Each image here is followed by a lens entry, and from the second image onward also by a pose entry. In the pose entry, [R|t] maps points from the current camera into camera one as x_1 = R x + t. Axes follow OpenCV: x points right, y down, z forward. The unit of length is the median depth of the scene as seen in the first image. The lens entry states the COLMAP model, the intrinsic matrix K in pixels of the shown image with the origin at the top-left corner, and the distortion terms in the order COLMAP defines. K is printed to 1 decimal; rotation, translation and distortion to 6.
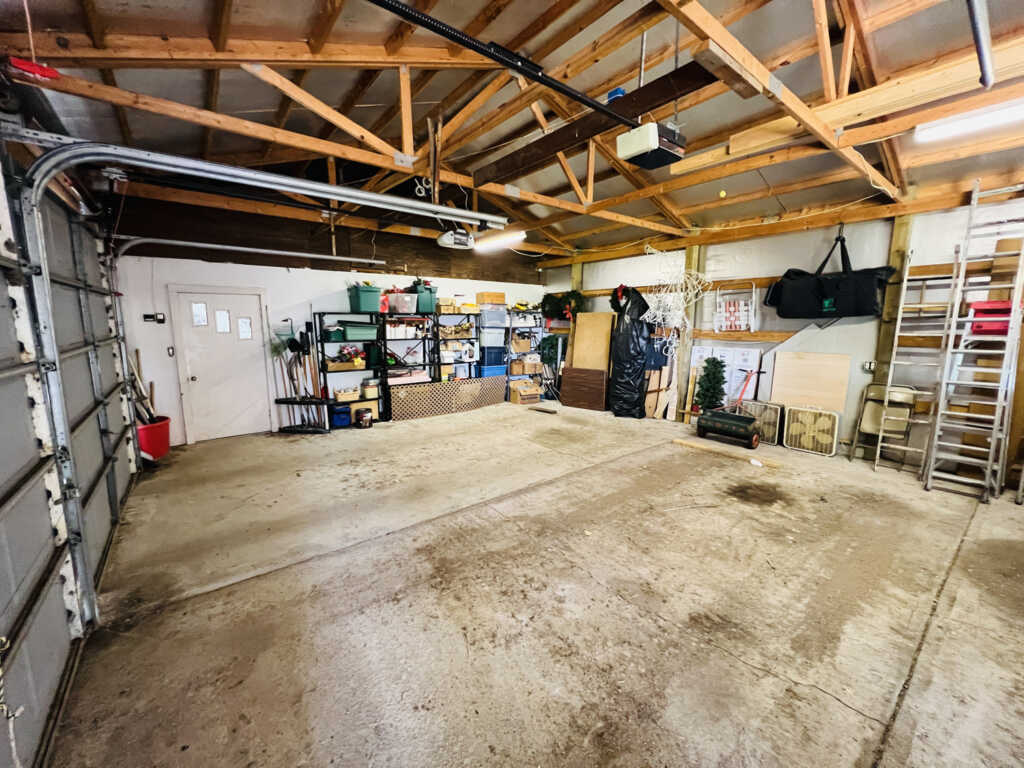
lens RADIAL K [[409.8, 0, 510.2], [0, 409.8, 382.5], [0, 0, 1]] dist [-0.000136, -0.000108]
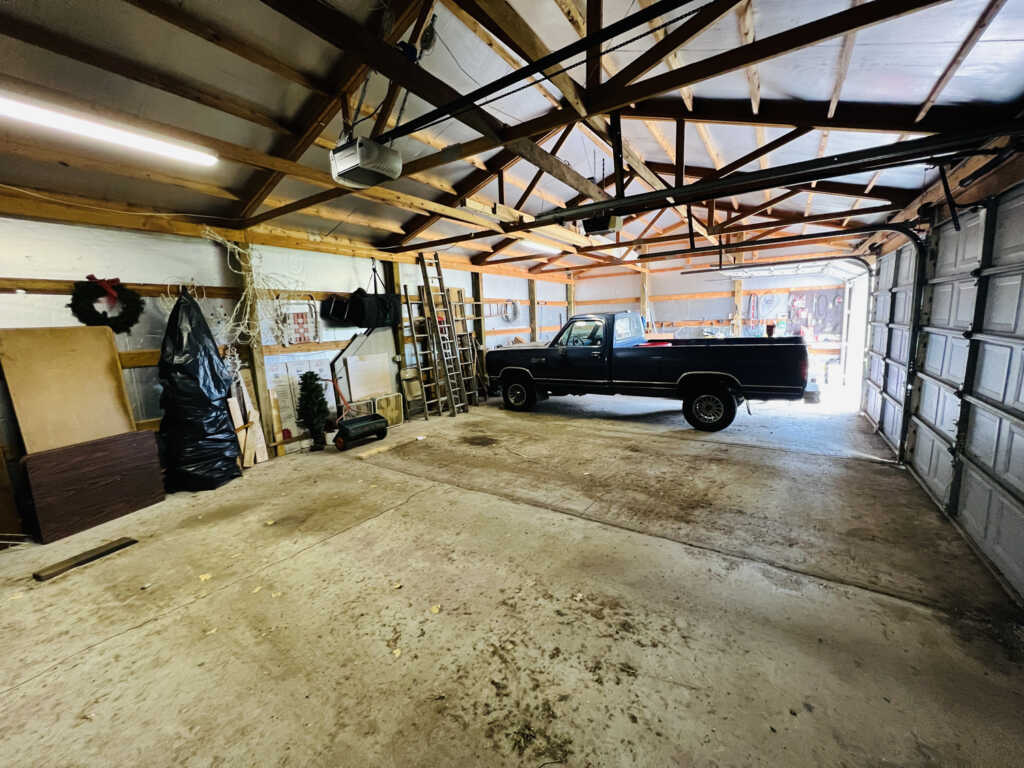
lens RADIAL K [[409.8, 0, 509.8], [0, 409.8, 386.0], [0, 0, 1]] dist [-0.000136, -0.000108]
pose [[-0.320571, -0.133412, 0.937782, -0.801338], [0.180987, 0.963165, 0.198891, -0.198035], [-0.929773, 0.233485, -0.284617, 1.258526]]
